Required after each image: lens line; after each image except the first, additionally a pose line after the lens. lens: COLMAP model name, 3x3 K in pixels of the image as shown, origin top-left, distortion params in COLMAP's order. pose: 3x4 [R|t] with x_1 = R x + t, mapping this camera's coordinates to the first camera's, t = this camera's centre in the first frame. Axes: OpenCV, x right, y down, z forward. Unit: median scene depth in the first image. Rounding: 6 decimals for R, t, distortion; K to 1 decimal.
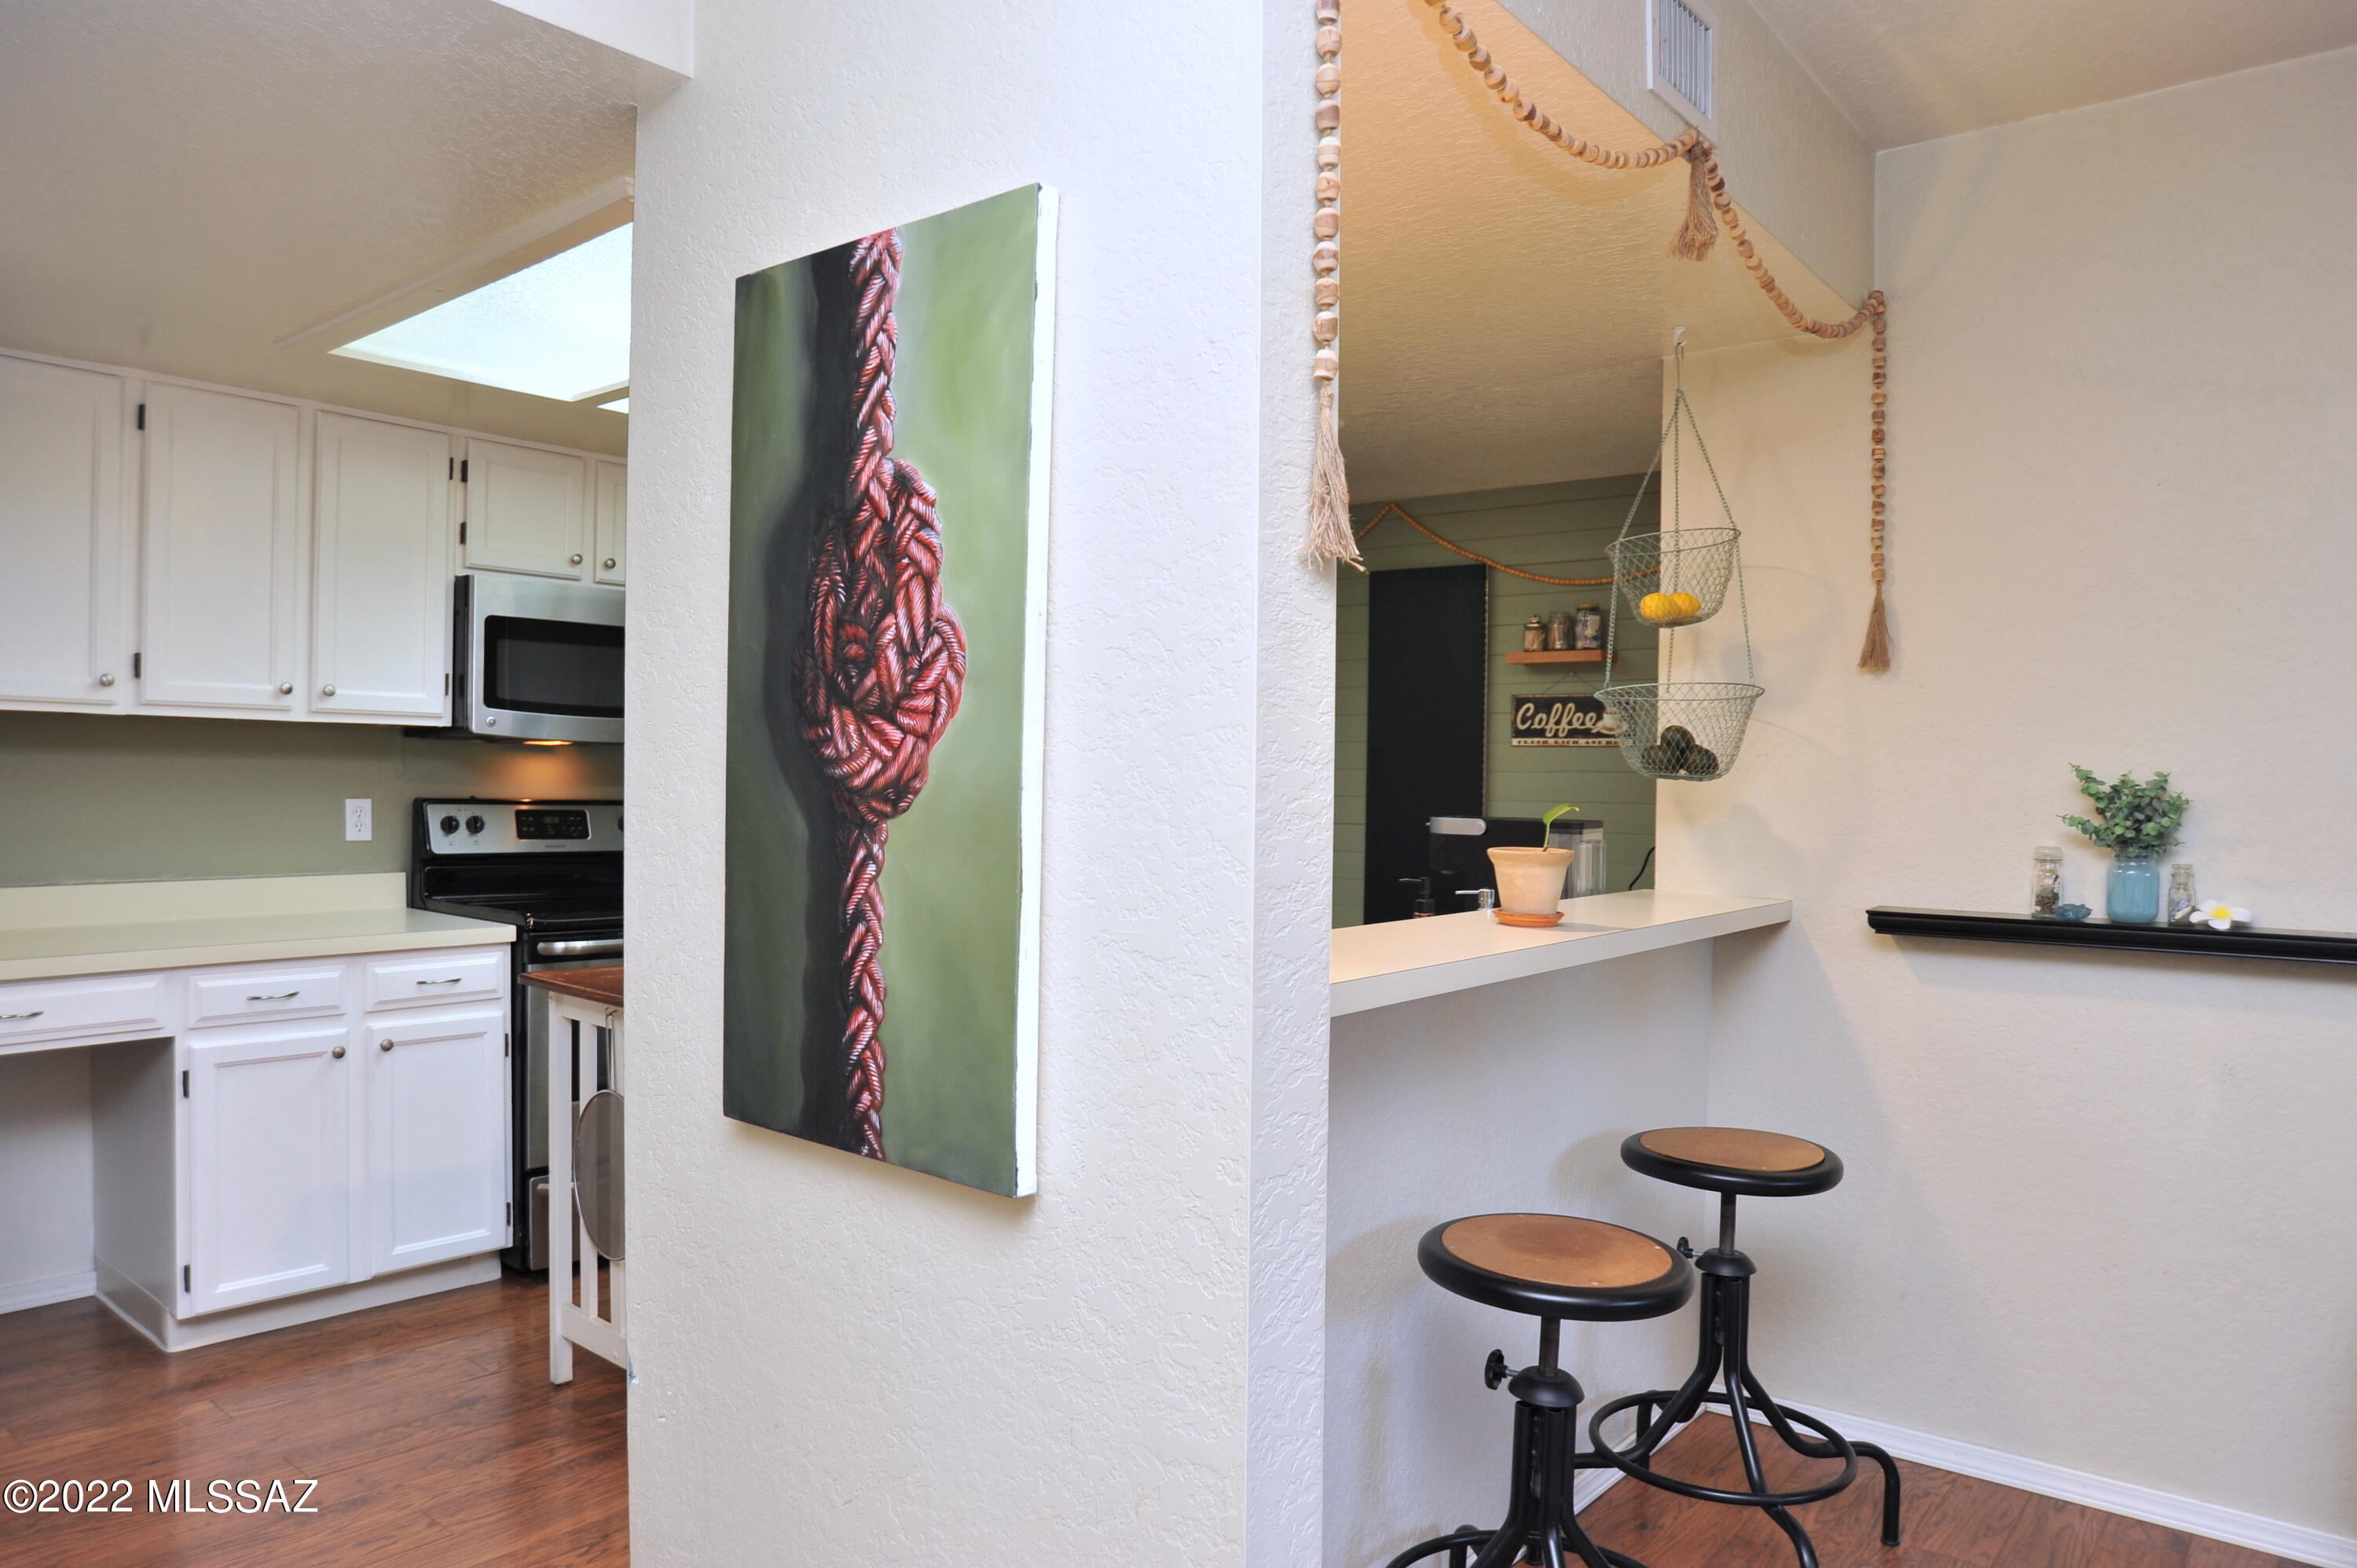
lens RADIAL K [[1553.3, 0, 1195.9], [0, 1553.3, 795.0], [0, 0, 1]] dist [-0.039246, -0.007834]
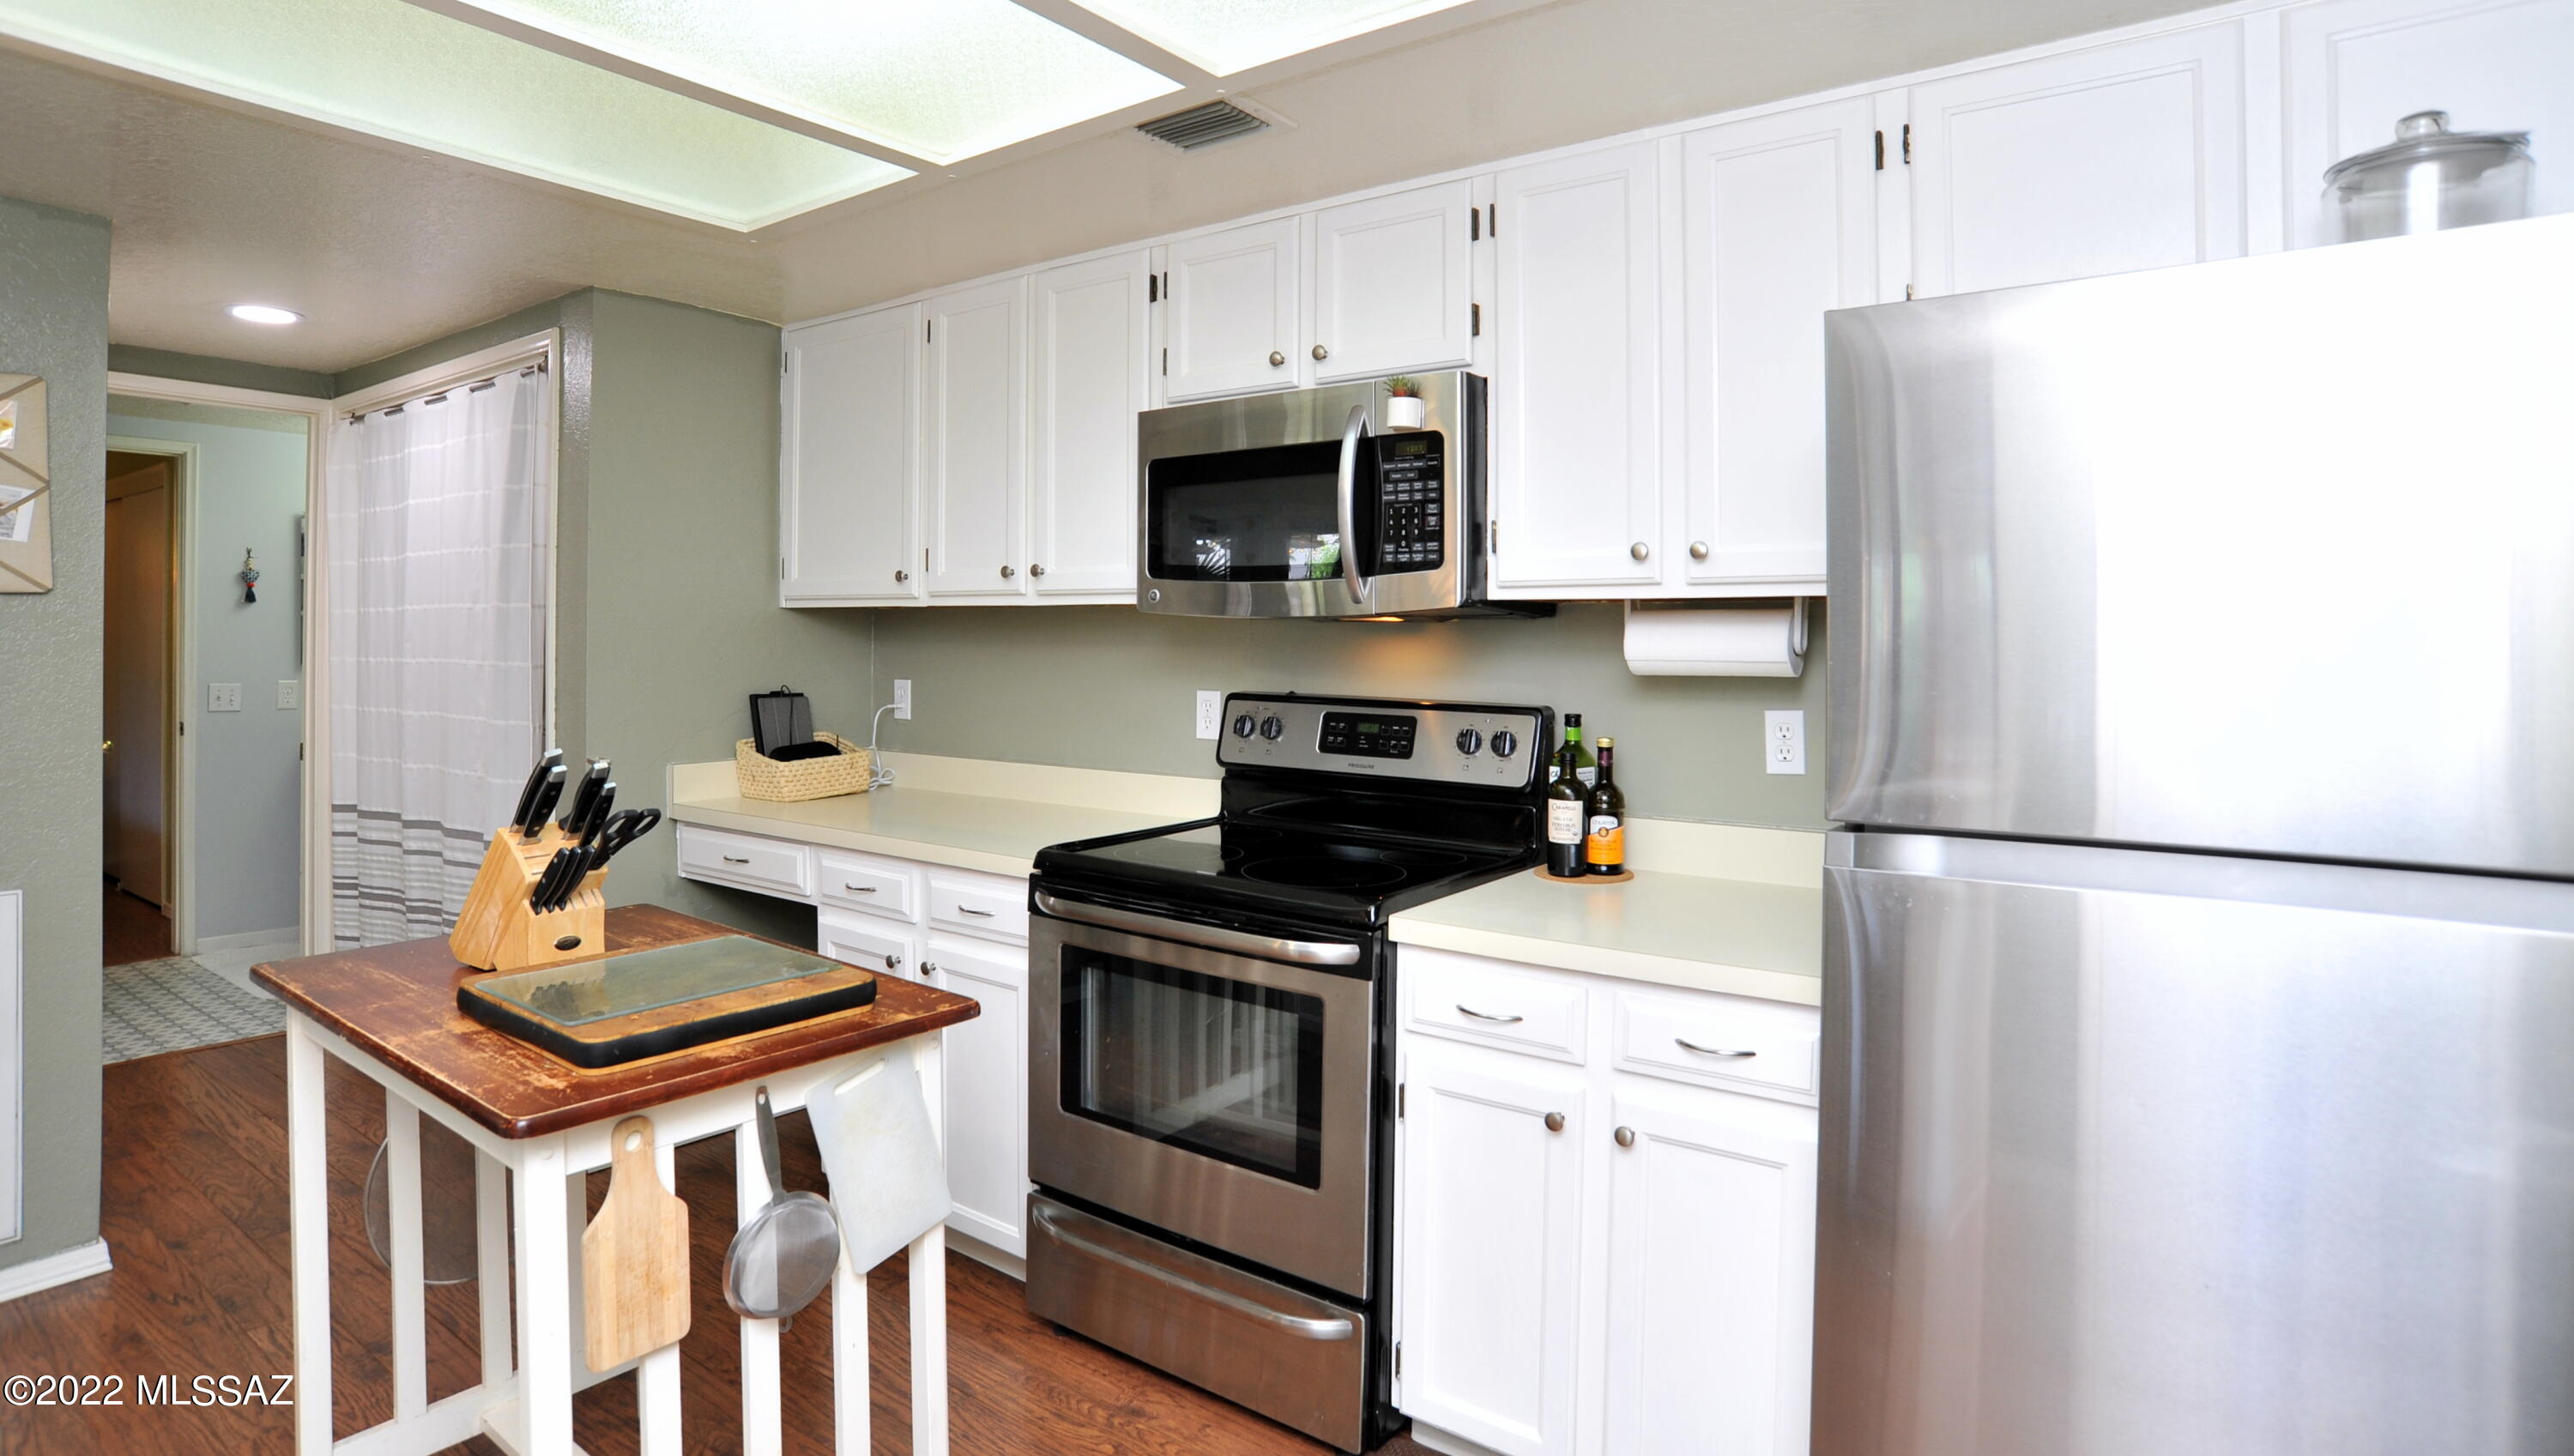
lens RADIAL K [[1310.4, 0, 1270.9], [0, 1310.4, 644.4], [0, 0, 1]] dist [-0.073320, -0.001398]
pose [[0.031196, -0.013673, -0.999420, 0.207436], [-0.018132, 0.999734, -0.014244, -0.014455], [0.999349, 0.018565, 0.030940, 1.039673]]
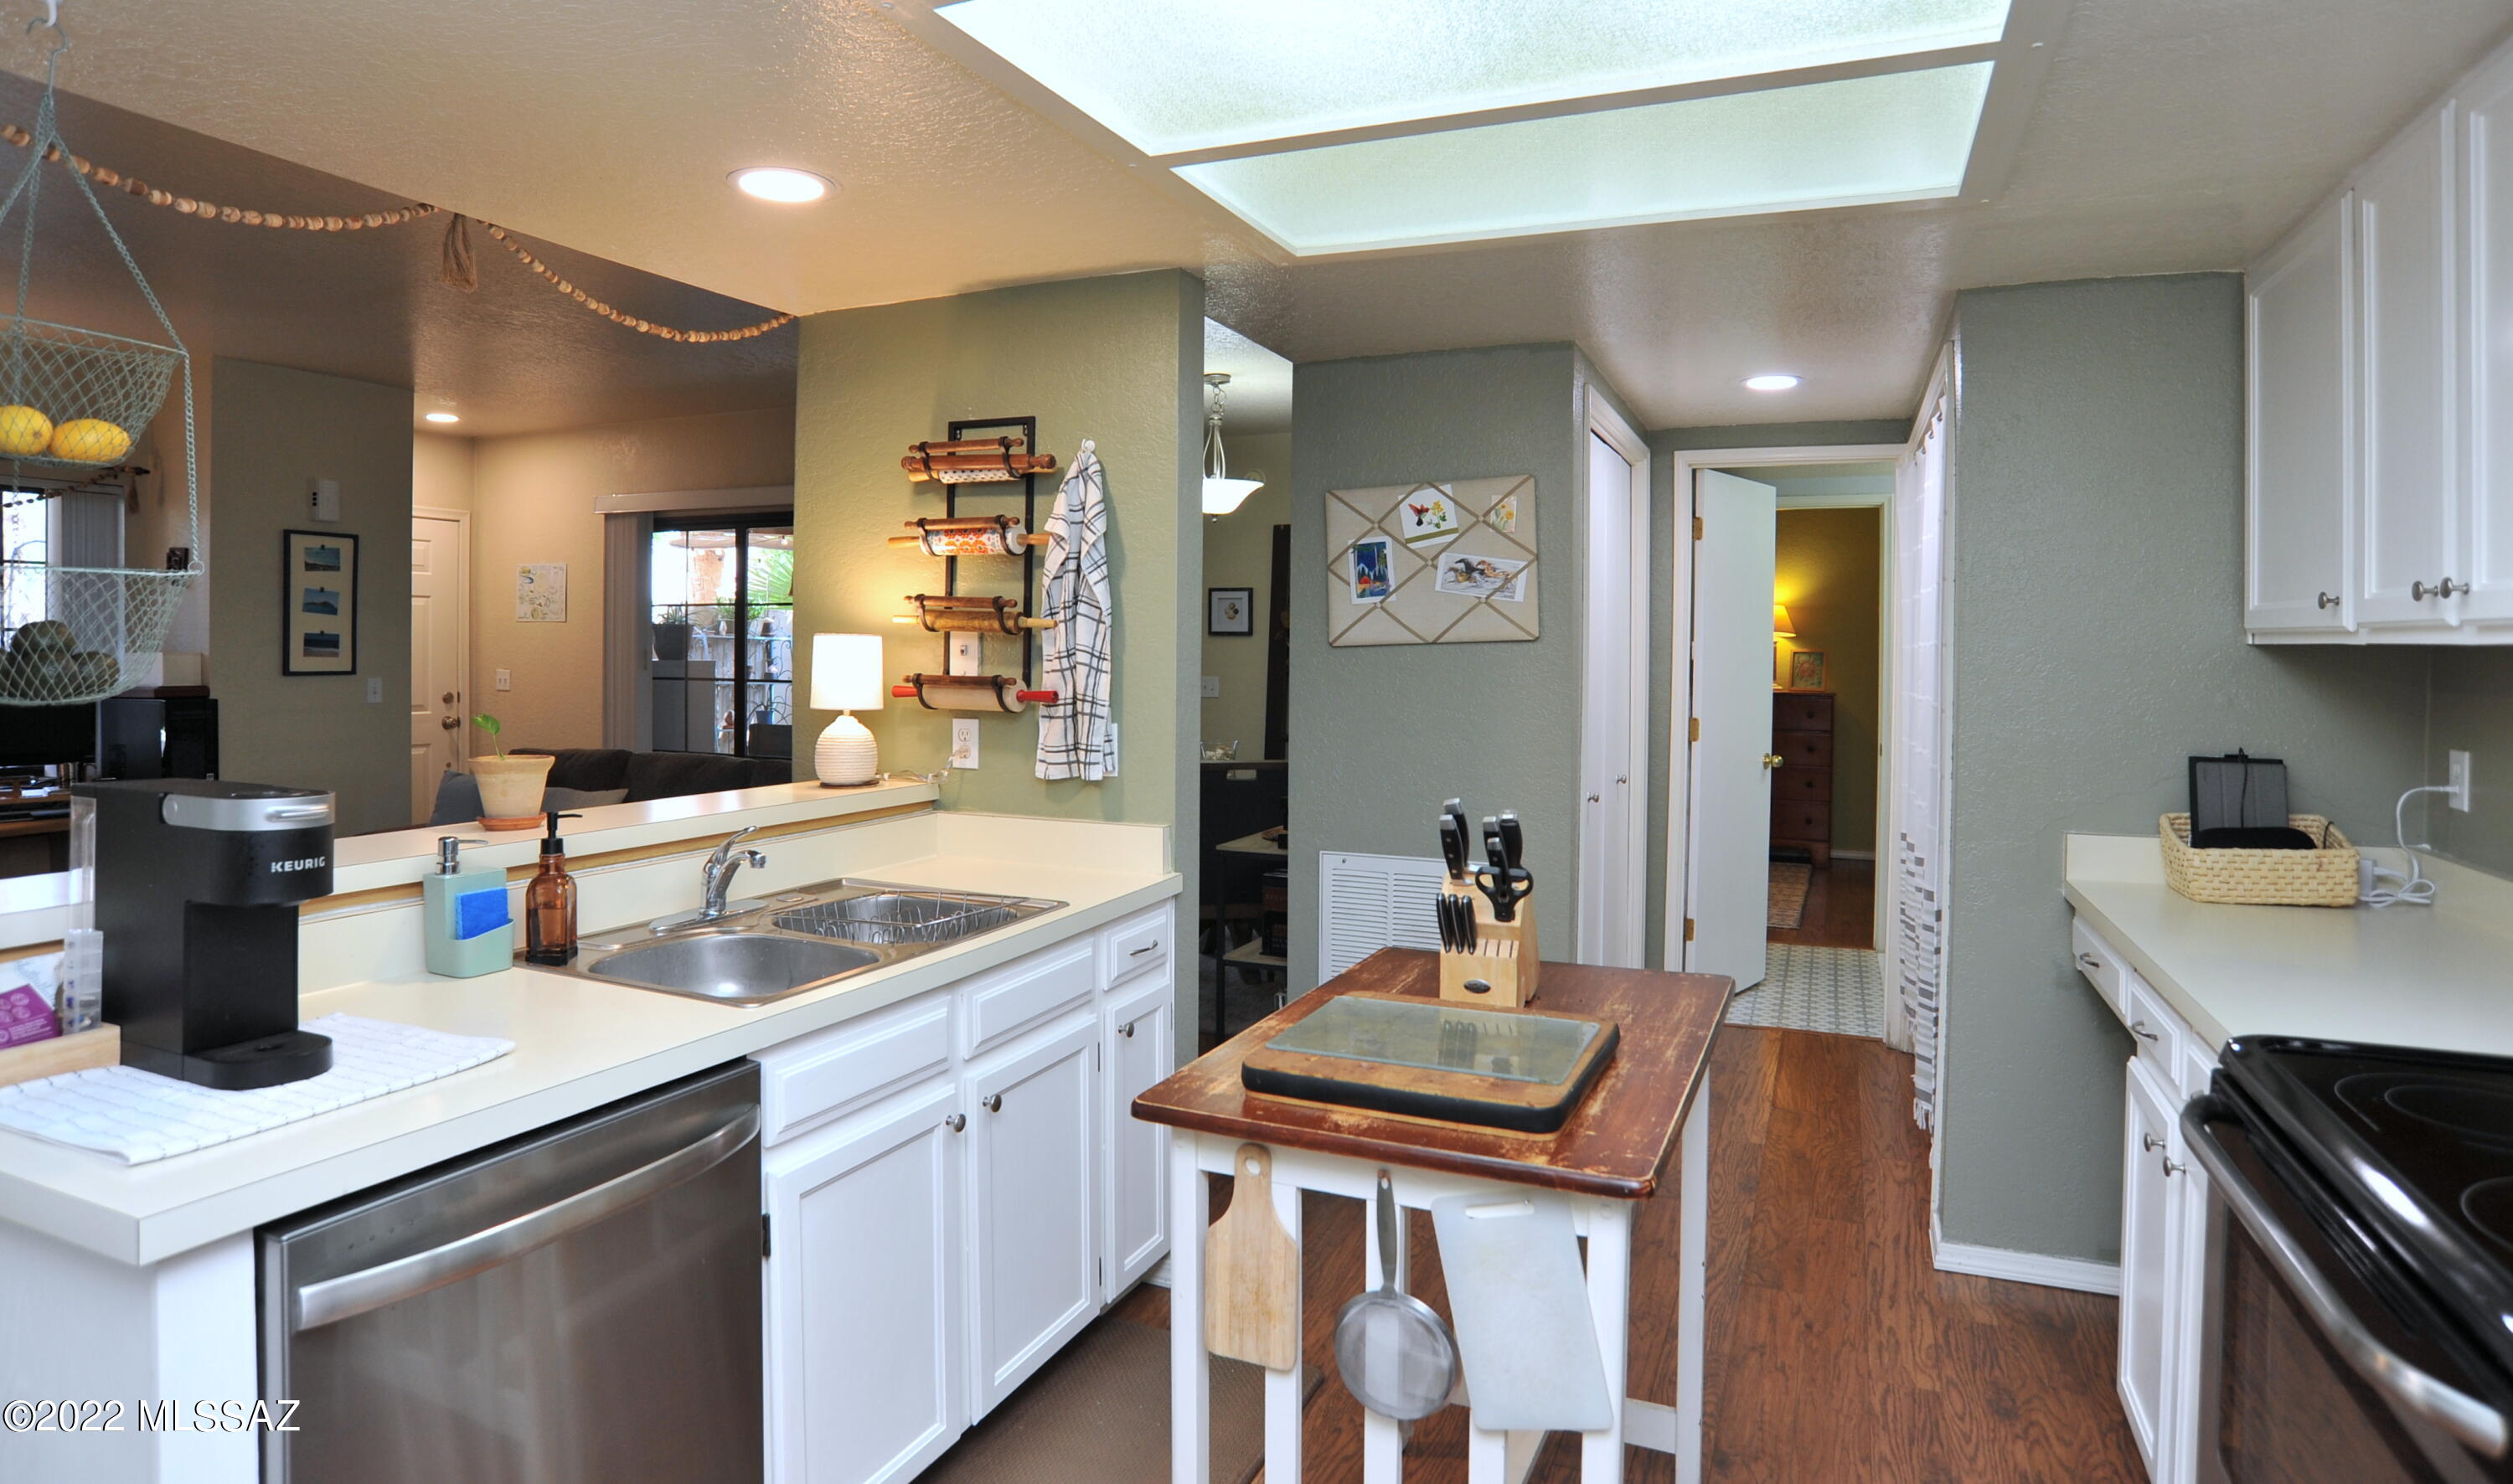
lens RADIAL K [[1327.0, 0, 1250.5], [0, 1327.0, 665.4], [0, 0, 1]] dist [-0.065514, 0.017348]
pose [[-0.966708, -0.018711, -0.255197, -0.045131], [-0.025163, 0.999440, 0.022040, -0.038326], [0.254642, 0.027727, -0.966638, 1.254677]]
